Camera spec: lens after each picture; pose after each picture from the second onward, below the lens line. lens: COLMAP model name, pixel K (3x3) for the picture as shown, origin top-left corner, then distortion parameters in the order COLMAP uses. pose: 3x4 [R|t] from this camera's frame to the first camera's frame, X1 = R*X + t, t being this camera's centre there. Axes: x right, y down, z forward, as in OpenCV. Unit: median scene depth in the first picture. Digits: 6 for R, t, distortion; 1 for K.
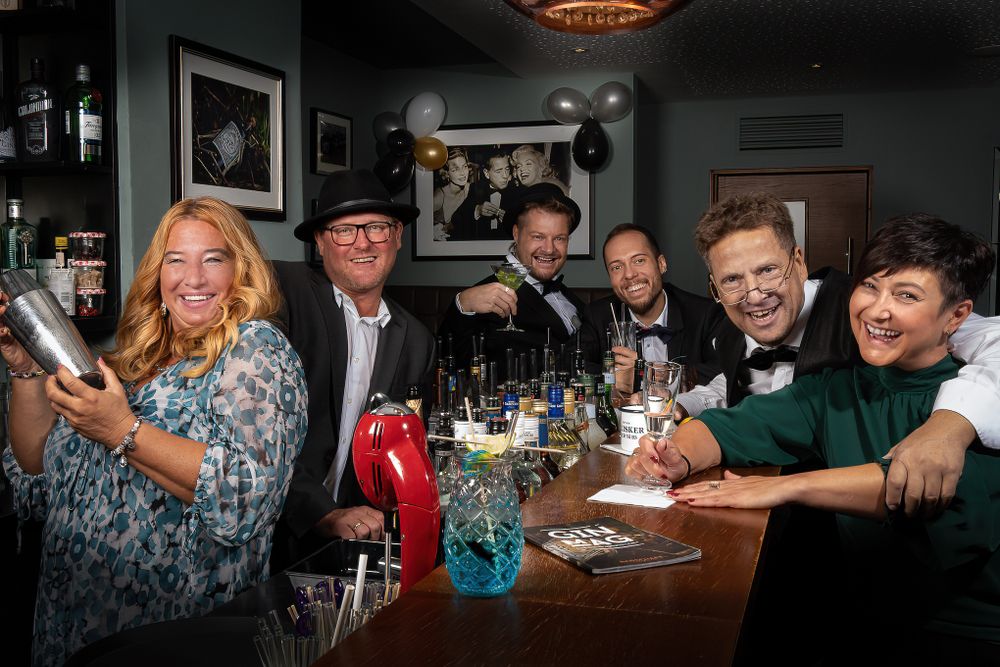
lens RADIAL K [[1120.7, 0, 500.0], [0, 1120.7, 333.5], [0, 0, 1]] dist [0.007049, 0.014050]
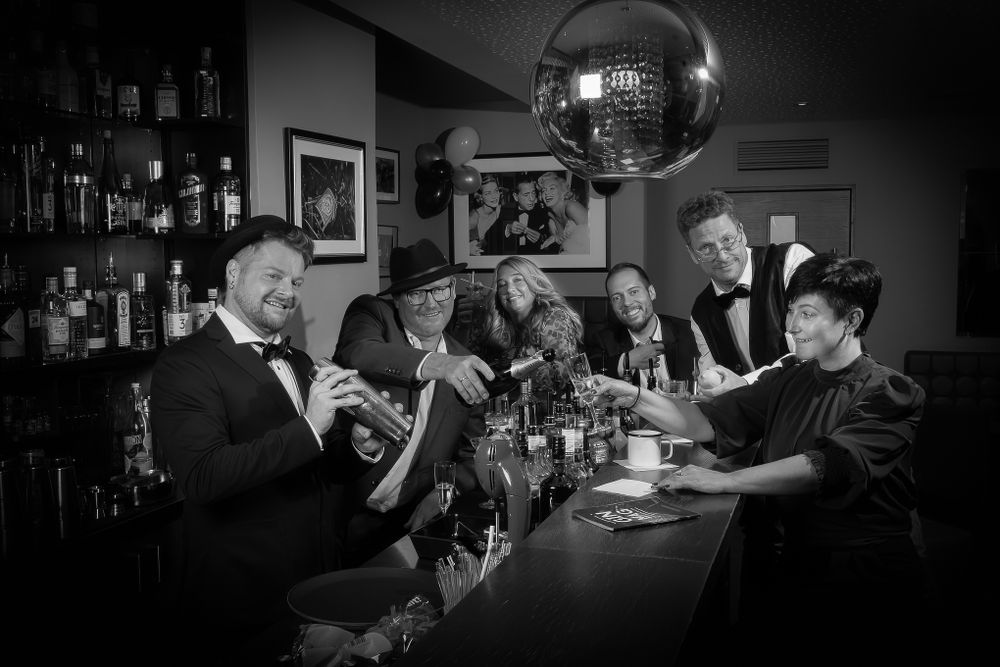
lens RADIAL K [[1120.7, 0, 500.0], [0, 1120.7, 333.5], [0, 0, 1]] dist [0.007049, 0.014050]
pose [[0.999946, -0.007273, -0.007488, -0.037991], [0.007432, 0.999741, 0.021495, -0.052112], [0.007330, -0.021549, 0.999741, -0.276525]]
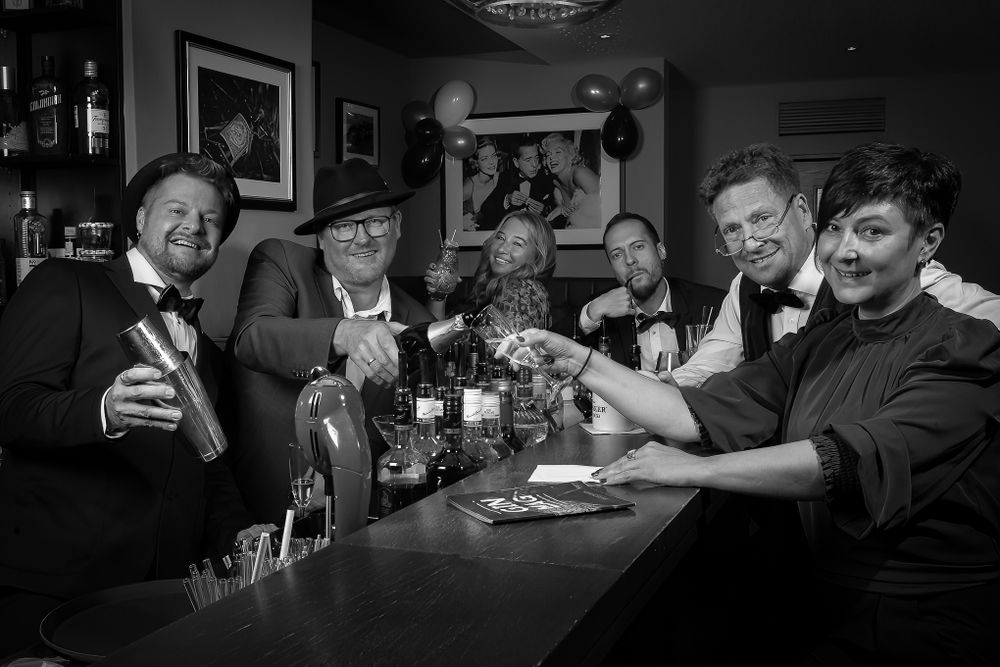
lens RADIAL K [[1166.0, 0, 500.0], [0, 1166.0, 333.5], [0, 0, 1]] dist [0.007064, 0.008354]
pose [[0.998419, -0.001005, -0.056208, 0.059173], [0.001207, 0.999993, 0.003567, 0.008267], [0.056204, -0.003629, 0.998413, -0.051145]]
